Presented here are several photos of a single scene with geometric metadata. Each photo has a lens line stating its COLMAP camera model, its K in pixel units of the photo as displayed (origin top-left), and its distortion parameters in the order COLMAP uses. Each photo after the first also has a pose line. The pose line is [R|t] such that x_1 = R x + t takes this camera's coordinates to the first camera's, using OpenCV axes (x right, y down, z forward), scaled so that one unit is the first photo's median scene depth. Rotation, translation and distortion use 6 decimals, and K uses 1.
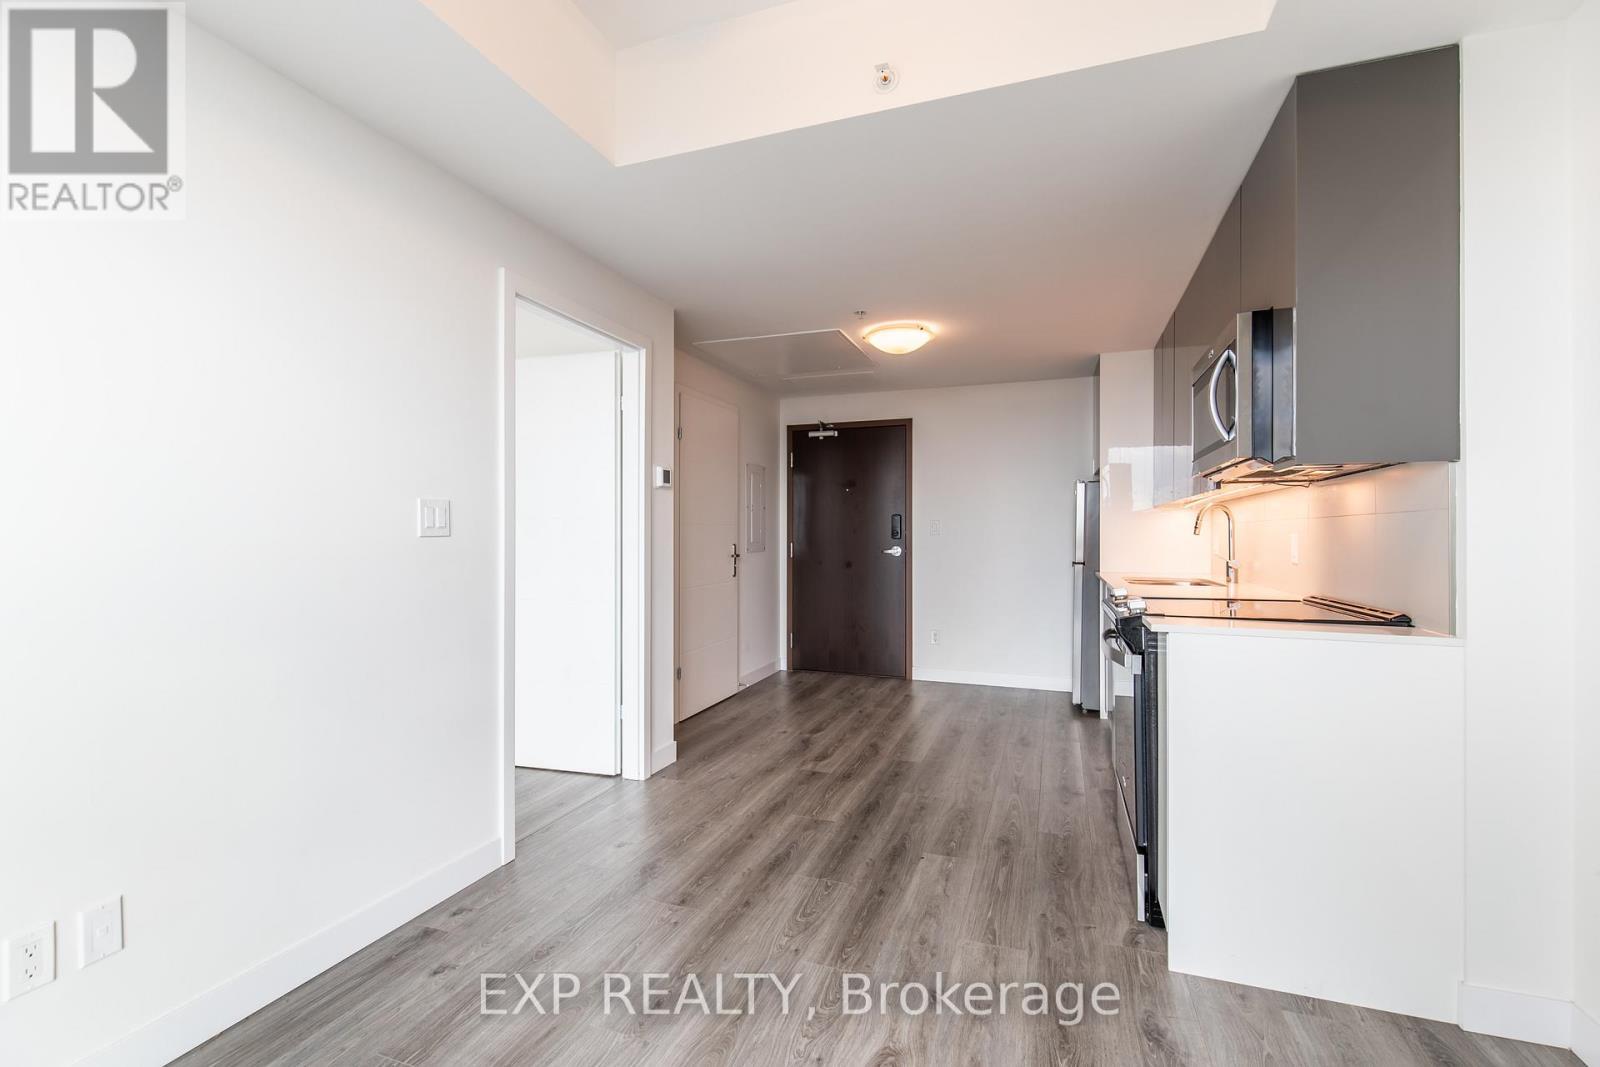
lens RADIAL K [[714.0, 0, 784.9], [0, 714.0, 532.2], [0, 0, 1]] dist [0.004971, -0.001499]
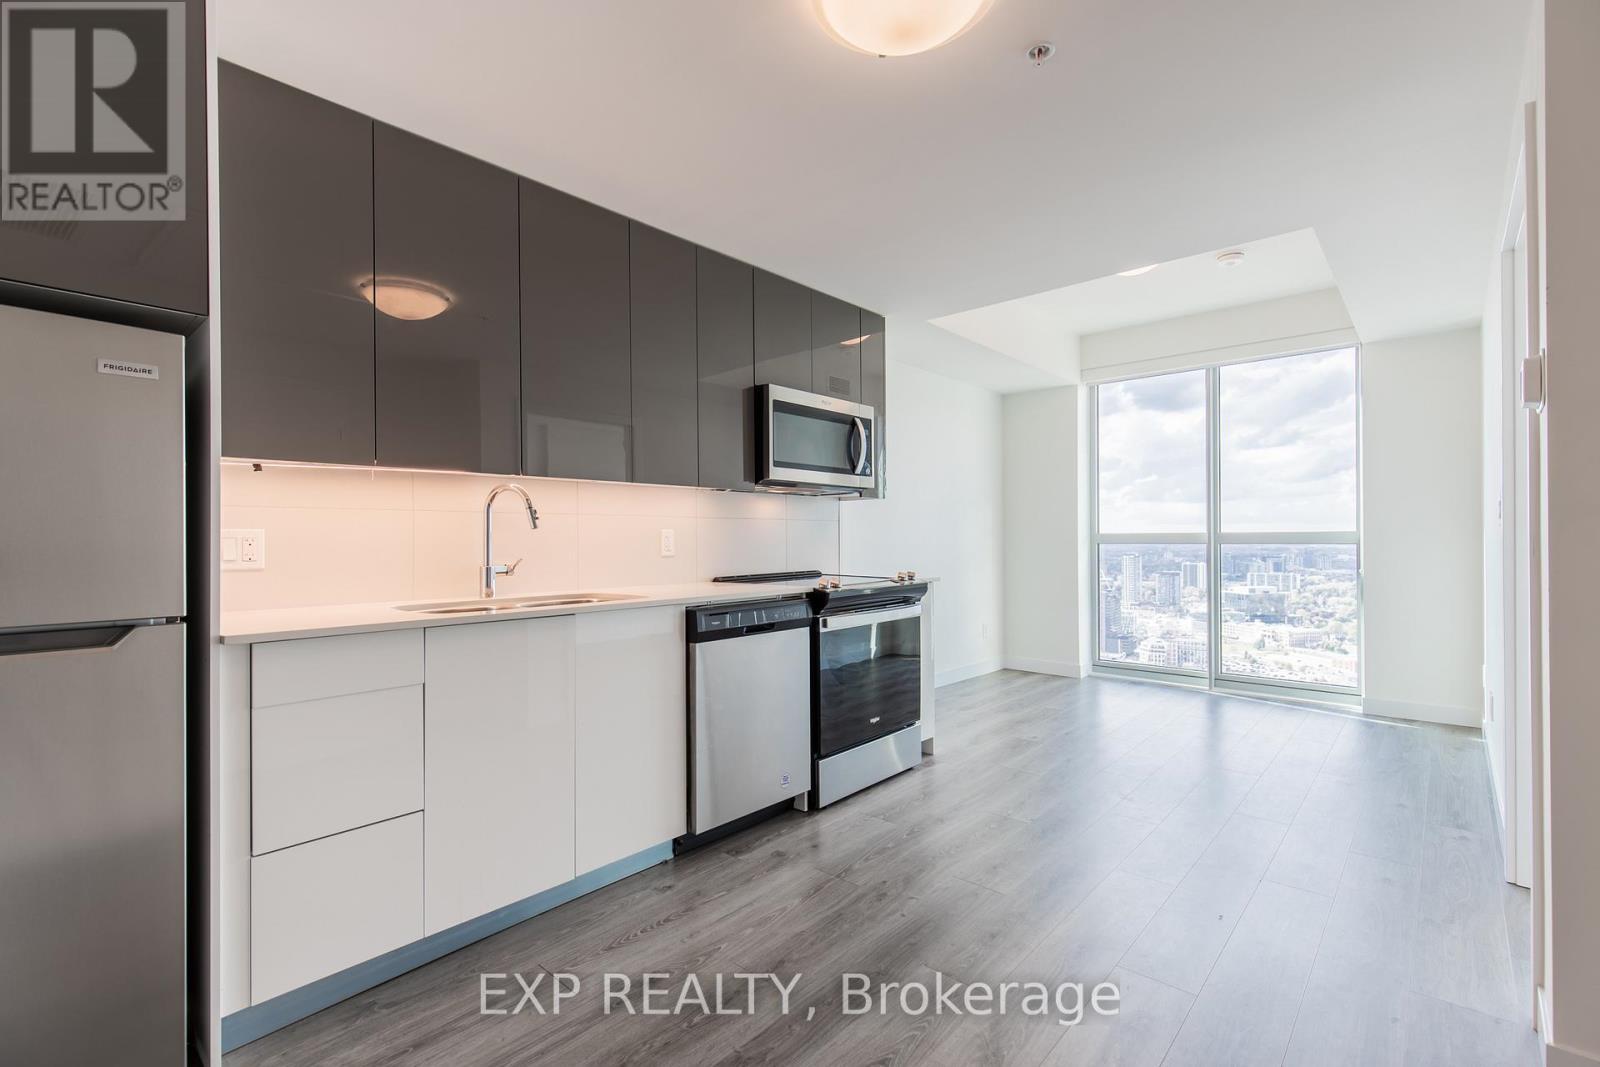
lens RADIAL K [[714.0, 0, 808.4], [0, 714.0, 536.5], [0, 0, 1]] dist [0.004971, -0.001499]
pose [[-0.933186, 0.005245, 0.359357, 0.081514], [0.003158, 0.999975, -0.006395, 0.016348], [-0.359381, -0.004833, -0.933178, 1.521460]]
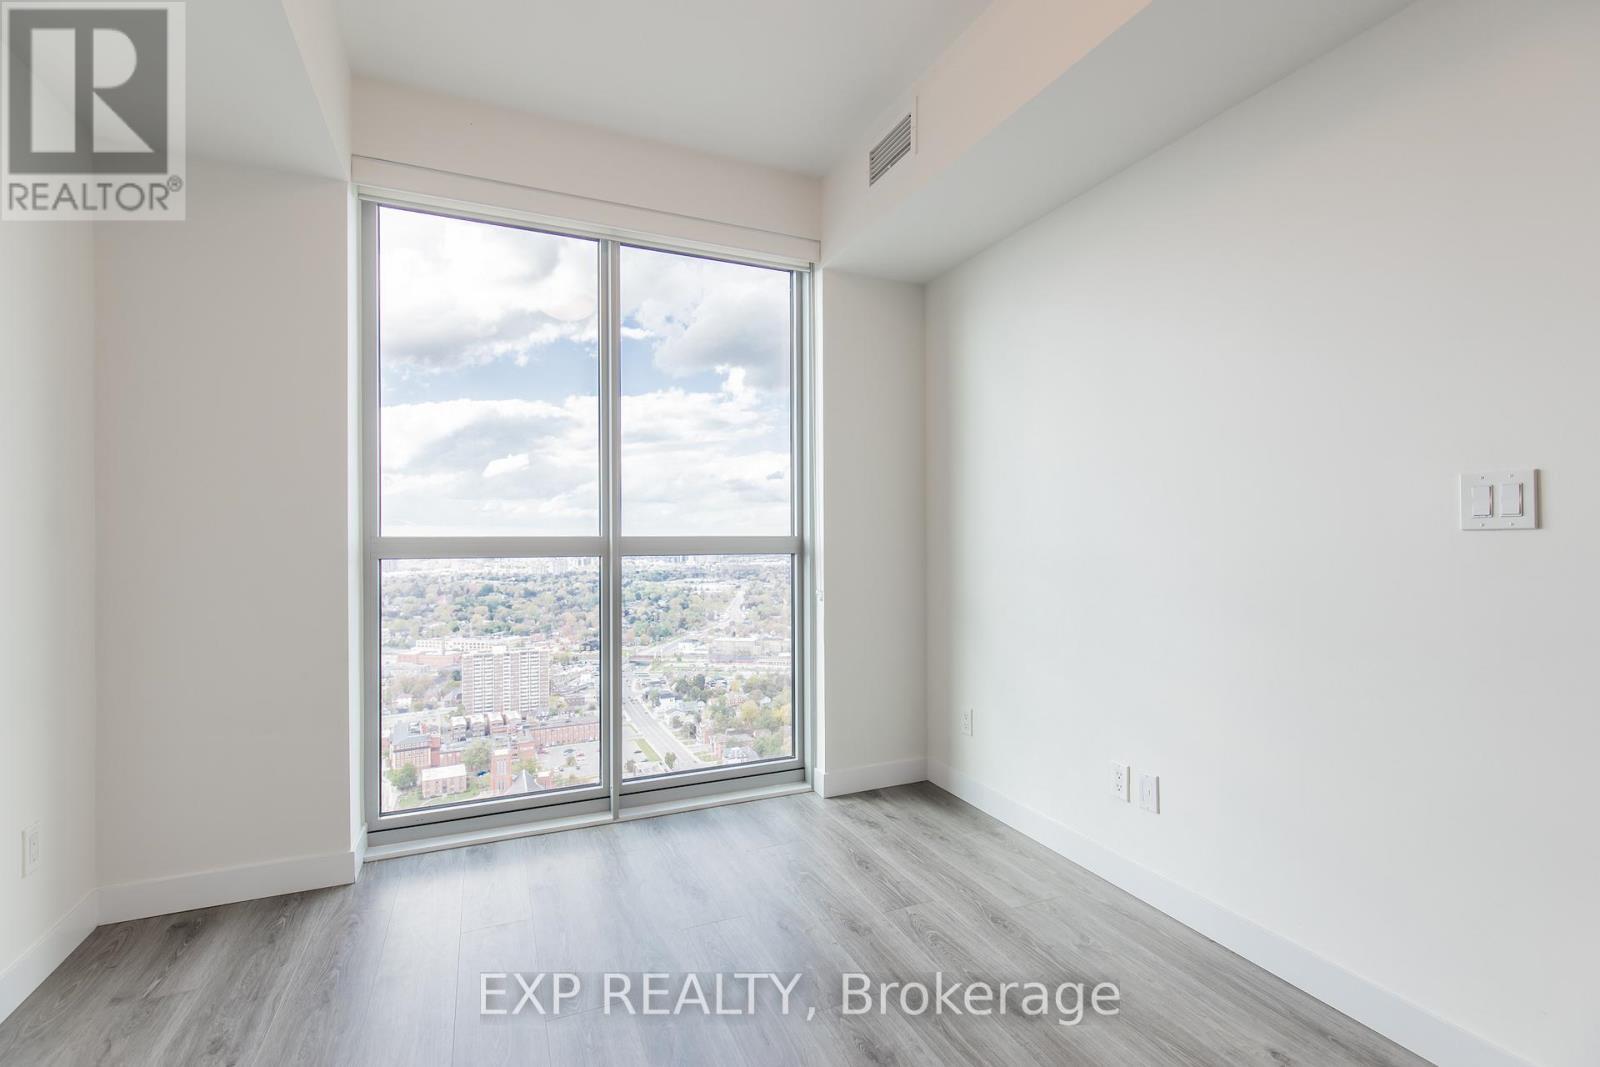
lens RADIAL K [[714.0, 0, 799.1], [0, 714.0, 537.4], [0, 0, 1]] dist [0.004971, -0.001499]
pose [[-0.711861, 0.001808, -0.702318, 0.252456], [0.007129, 0.999964, -0.004652, 0.008547], [0.702285, -0.008318, -0.711848, 0.623674]]
